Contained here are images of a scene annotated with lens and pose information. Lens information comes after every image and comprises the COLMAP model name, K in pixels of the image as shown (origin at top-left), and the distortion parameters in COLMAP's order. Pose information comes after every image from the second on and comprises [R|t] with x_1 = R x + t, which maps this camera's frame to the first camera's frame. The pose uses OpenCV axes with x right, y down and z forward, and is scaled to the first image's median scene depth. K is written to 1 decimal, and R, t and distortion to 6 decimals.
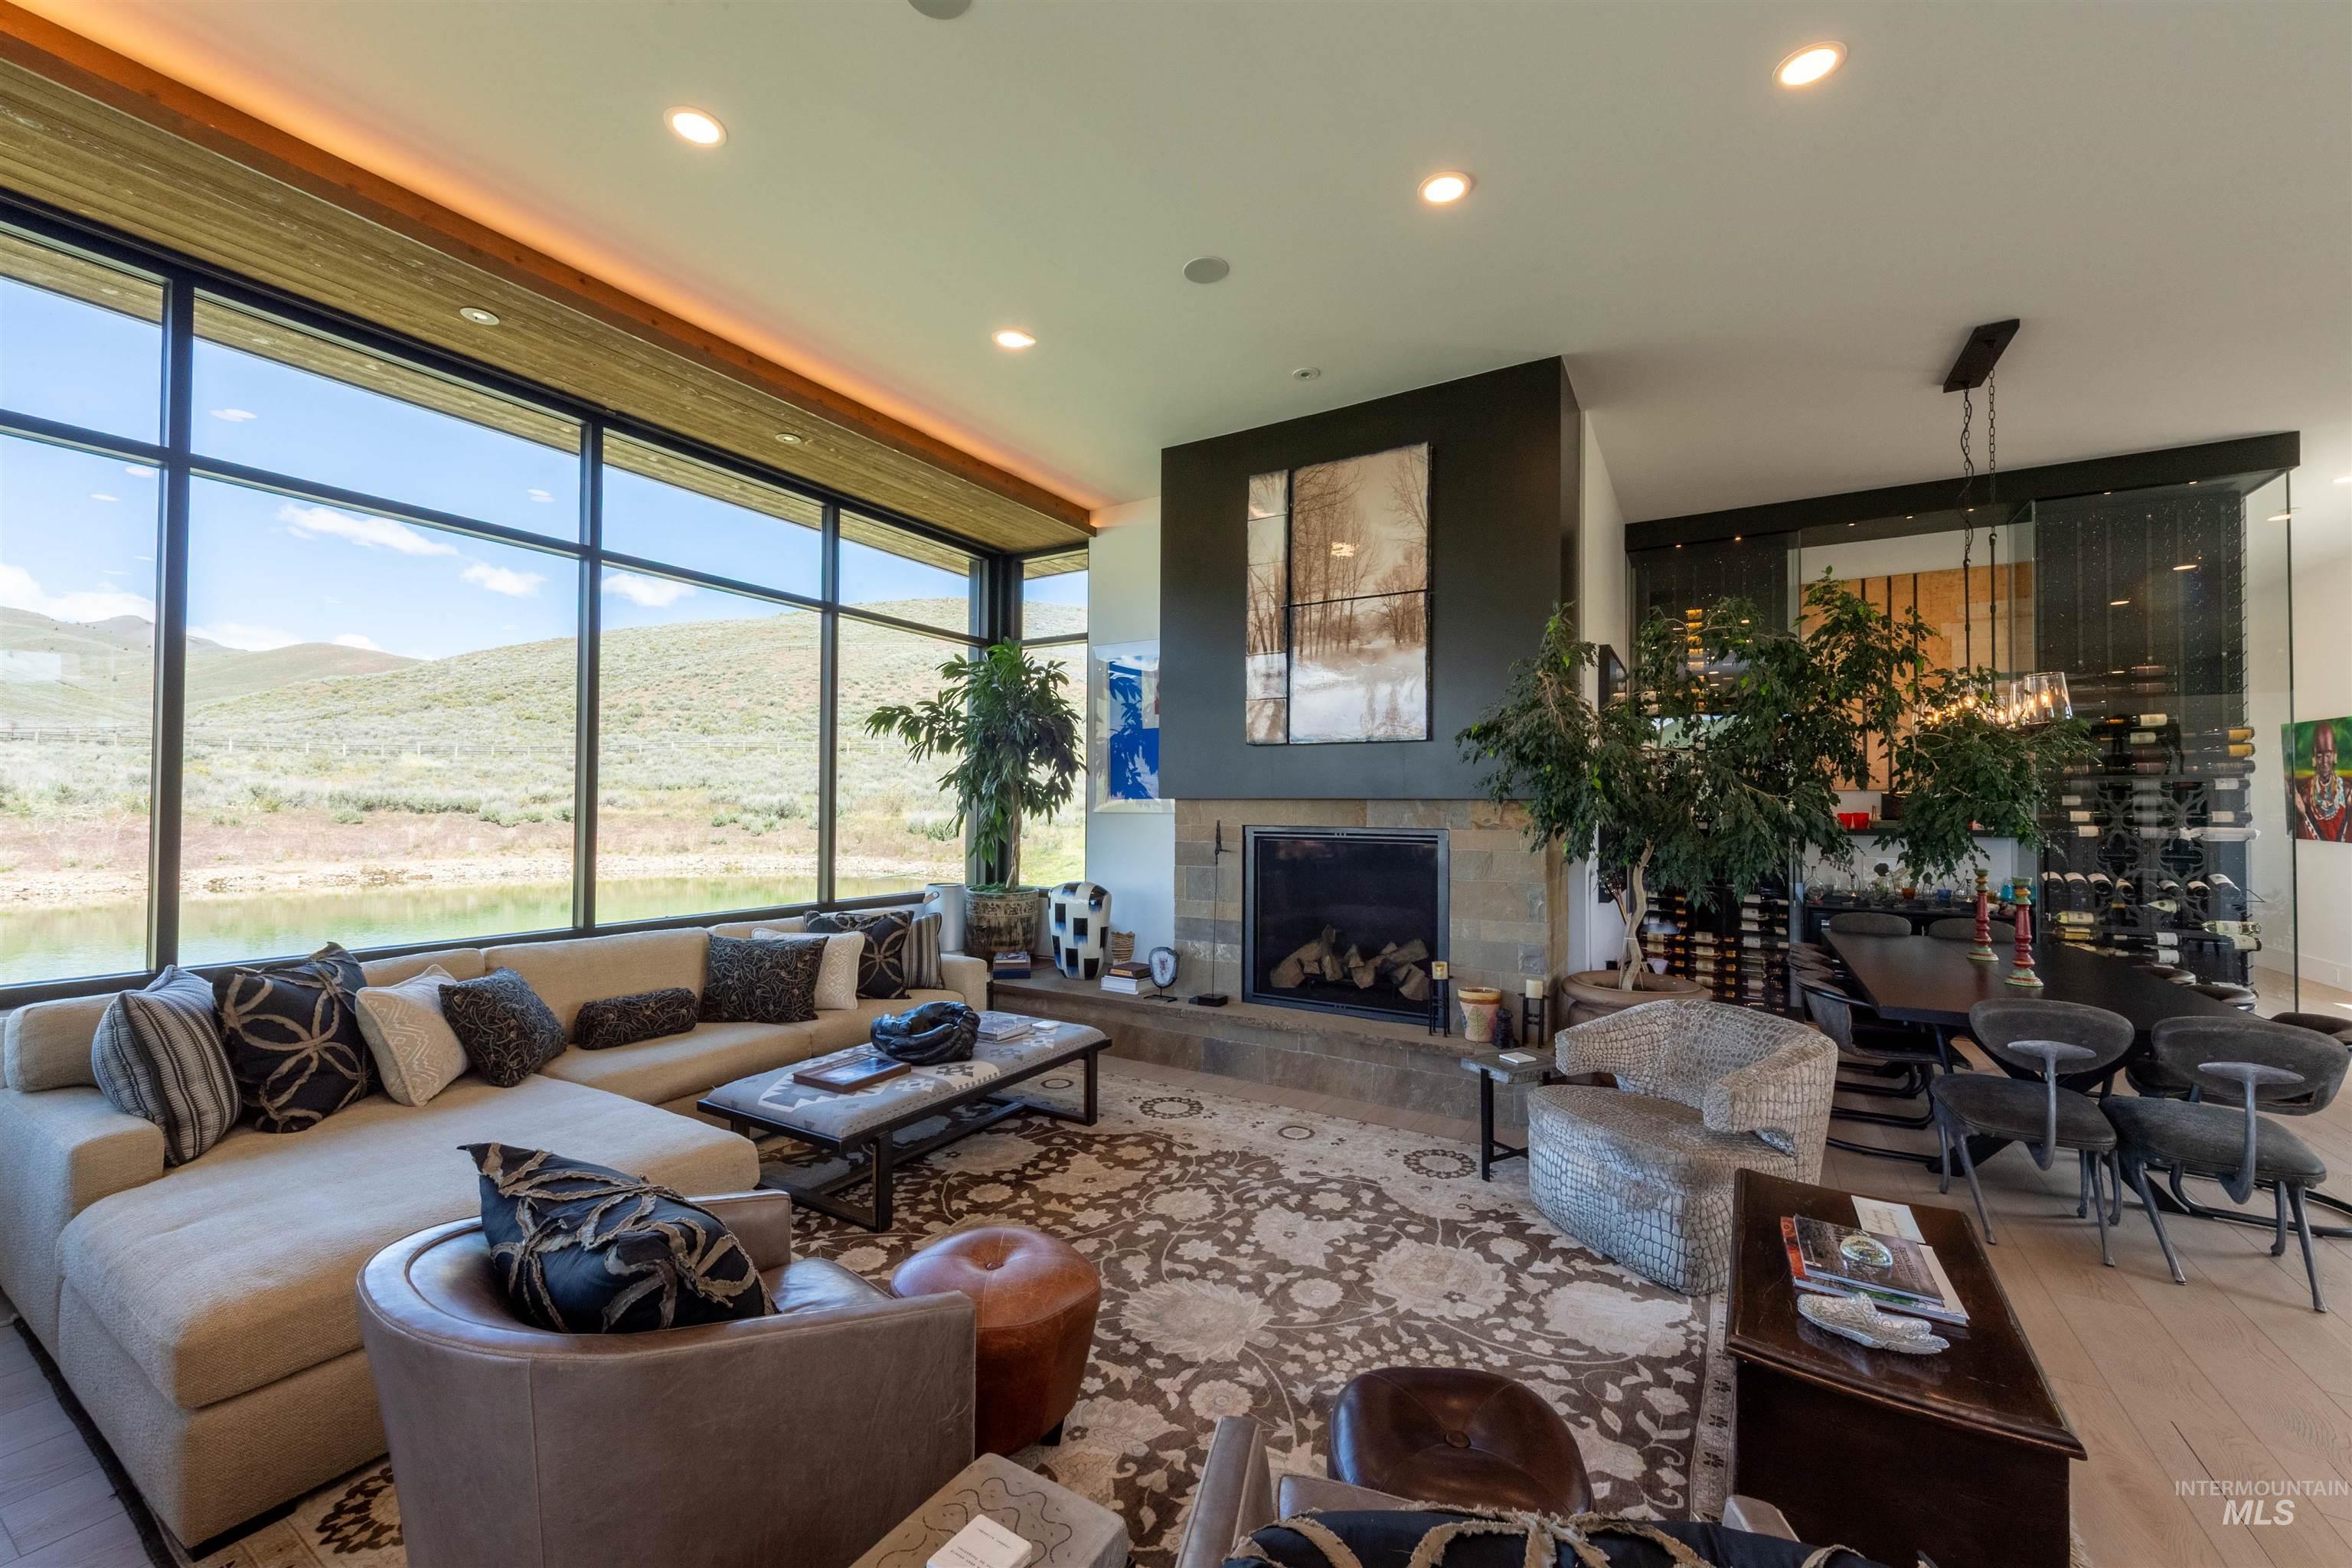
lens RADIAL K [[921.4, 0, 1174.1], [0, 921.4, 783.5], [0, 0, 1]] dist [0.009622, -0.000088]
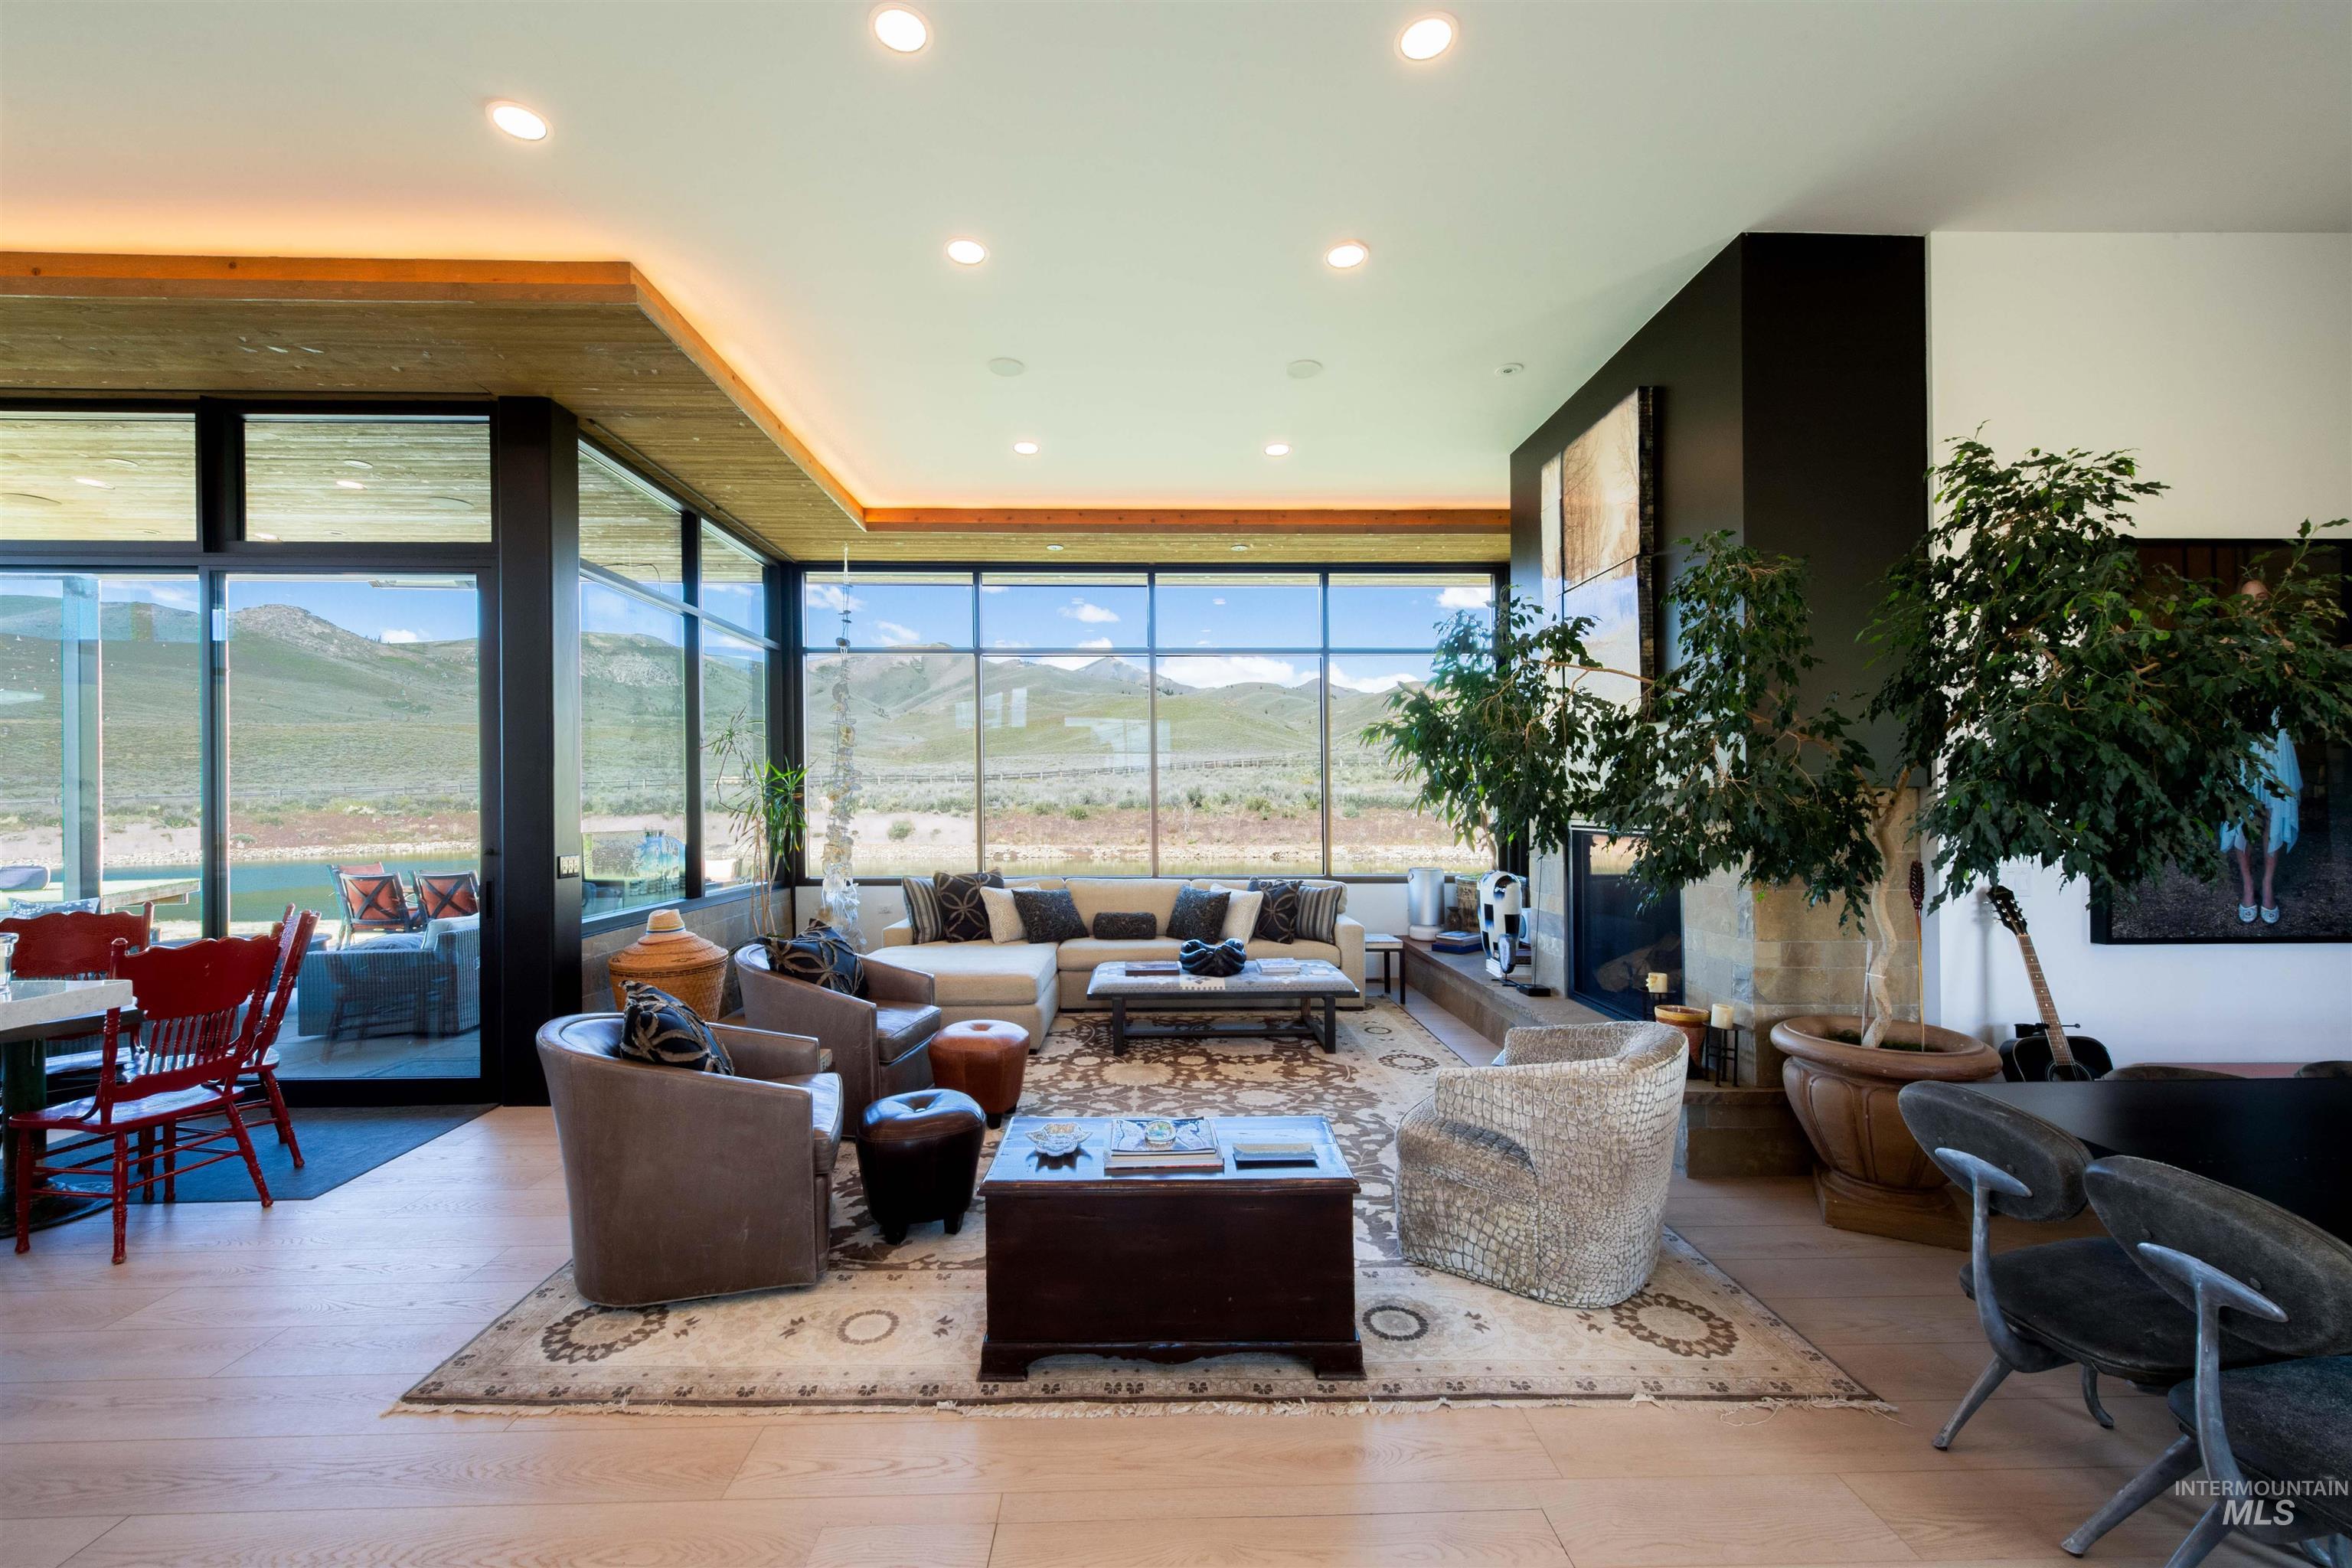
lens RADIAL K [[921.4, 0, 1165.2], [0, 921.4, 800.9], [0, 0, 1]] dist [0.009622, -0.000088]
pose [[0.534144, -0.009241, -0.845343, 0.986292], [0.027320, 0.999607, 0.006335, 0.011828], [0.844952, -0.026478, 0.534186, 0.164701]]
